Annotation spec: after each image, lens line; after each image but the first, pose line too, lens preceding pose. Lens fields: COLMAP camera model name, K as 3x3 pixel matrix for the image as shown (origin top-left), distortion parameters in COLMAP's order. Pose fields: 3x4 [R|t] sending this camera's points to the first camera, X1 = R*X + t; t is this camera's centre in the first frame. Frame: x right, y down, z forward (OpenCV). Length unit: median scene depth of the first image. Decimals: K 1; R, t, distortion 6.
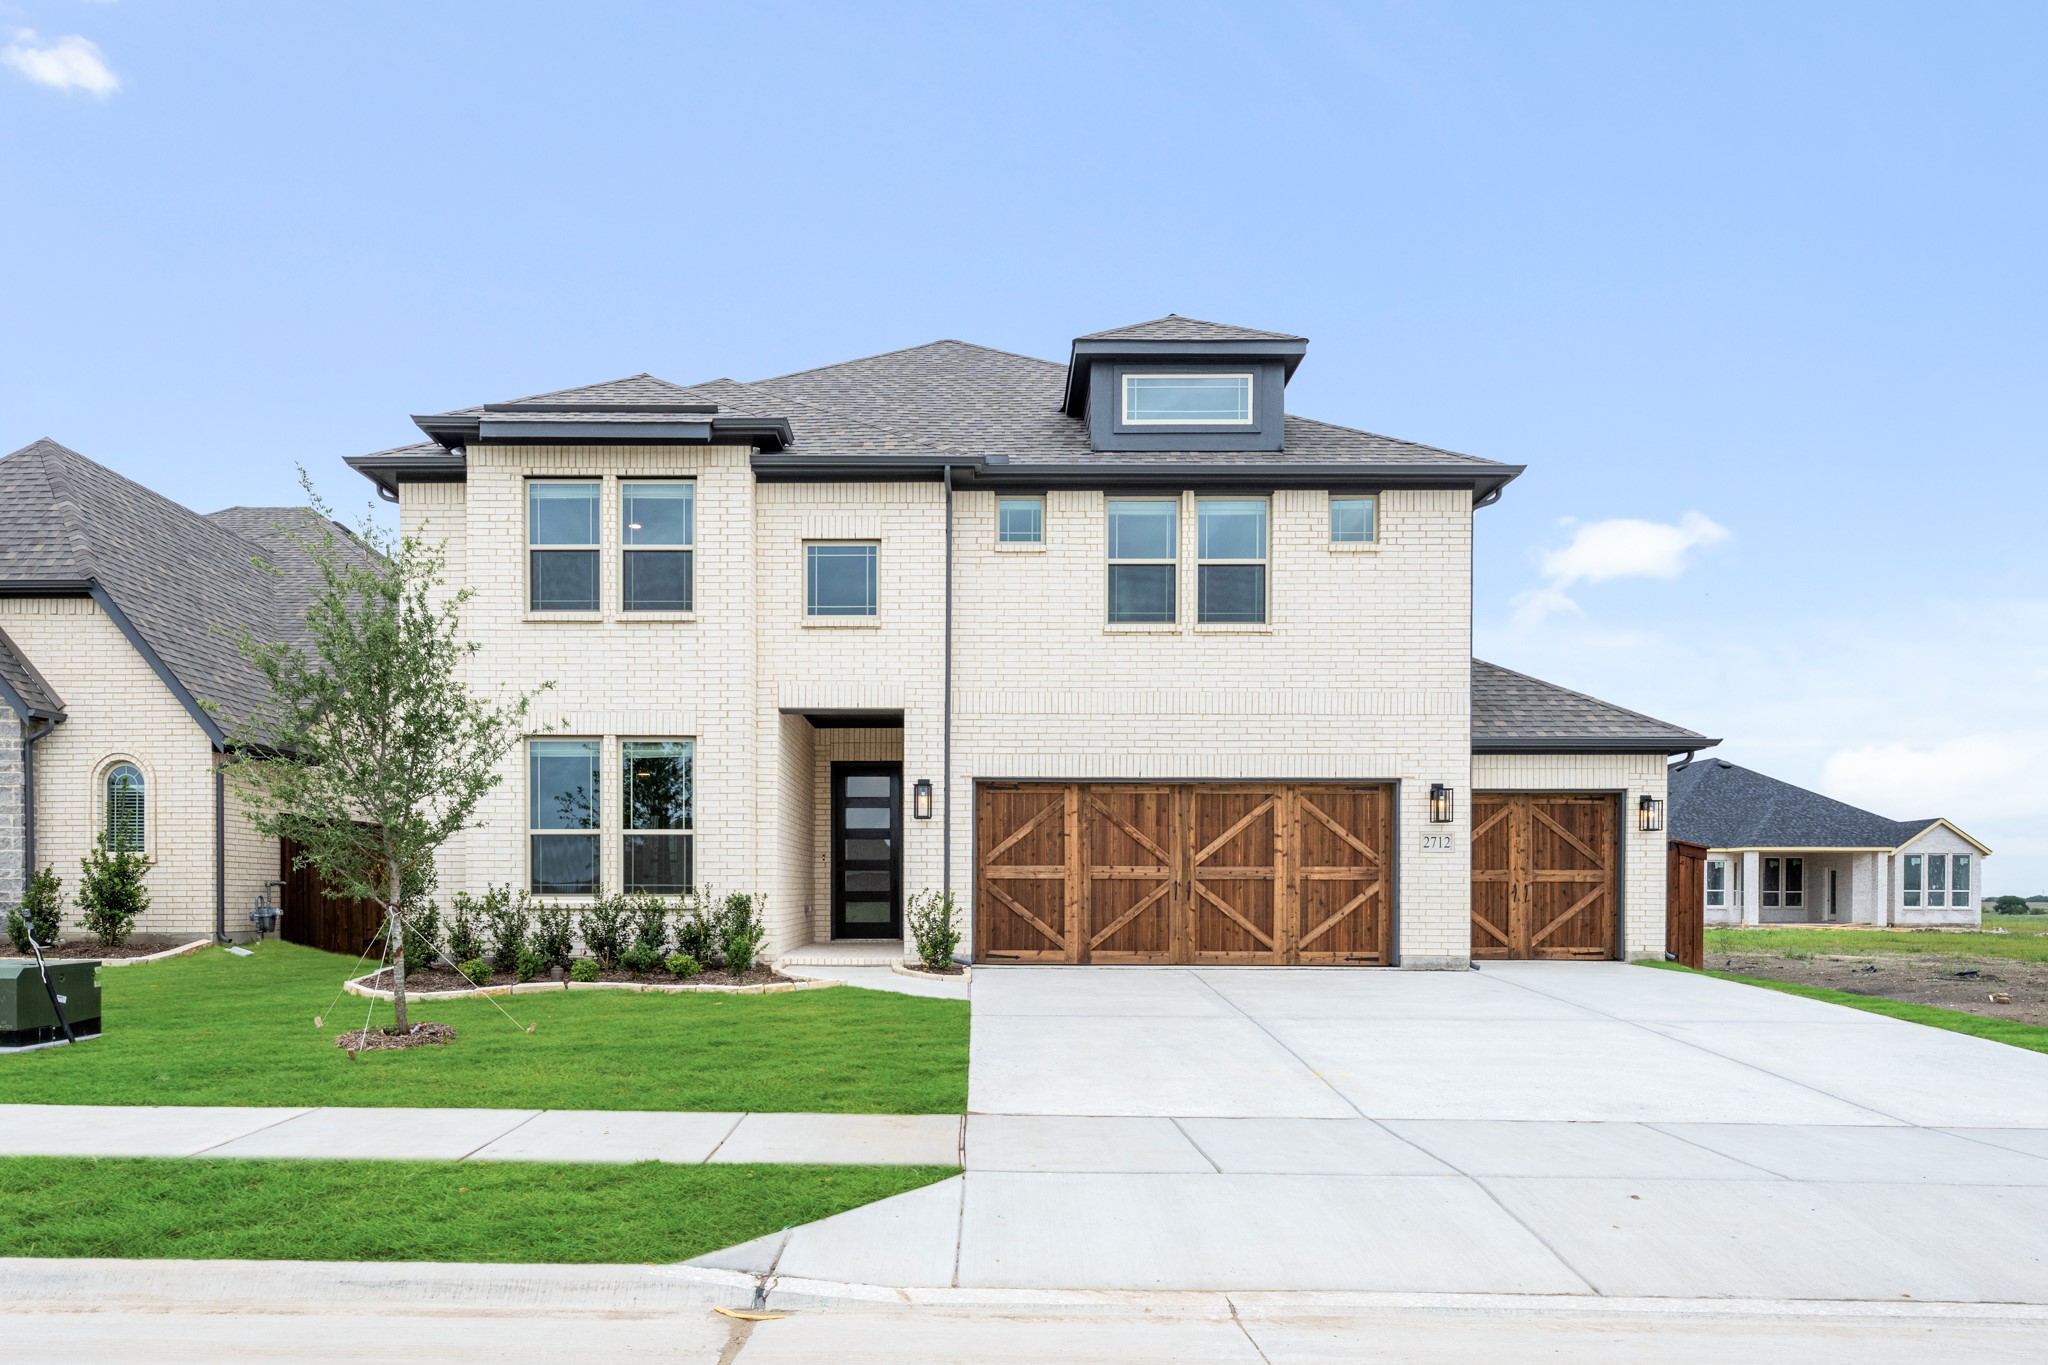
lens RADIAL K [[932.4, 0, 949.3], [0, 932.4, 818.0], [0, 0, 1]] dist [0.000472, 0.000105]
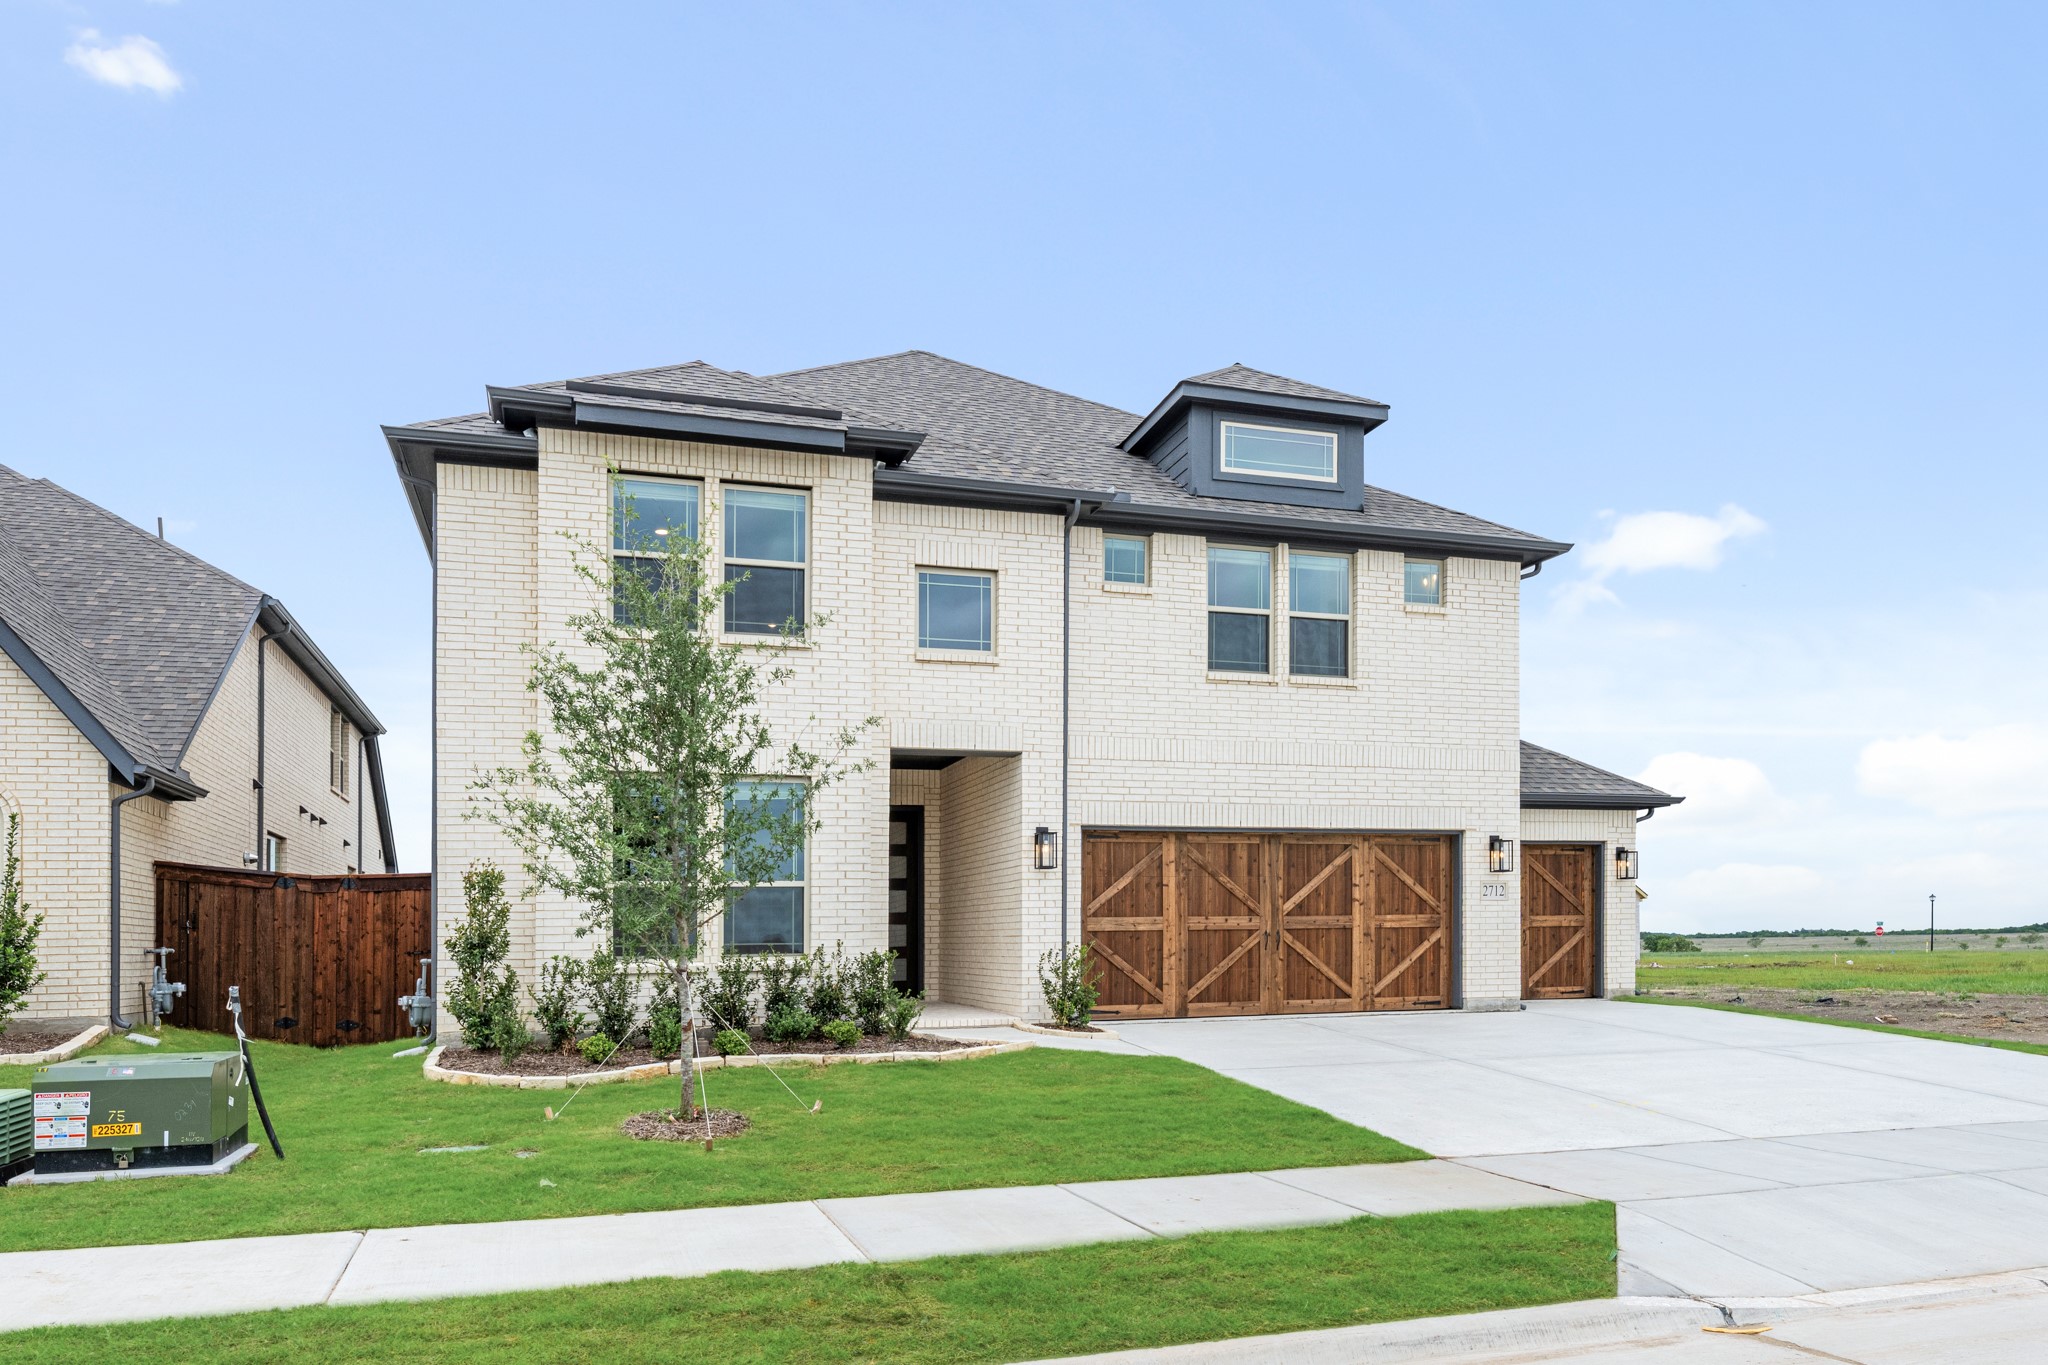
lens RADIAL K [[1030.7, 0, 922.6], [0, 1030.7, 857.6], [0, 0, 1]] dist [-0.000577, 0.000155]
pose [[0.971360, 0.002281, 0.237604, -0.381511], [-0.000725, 0.999978, -0.006637, -0.003343], [-0.237613, 0.006275, 0.971340, 0.013003]]
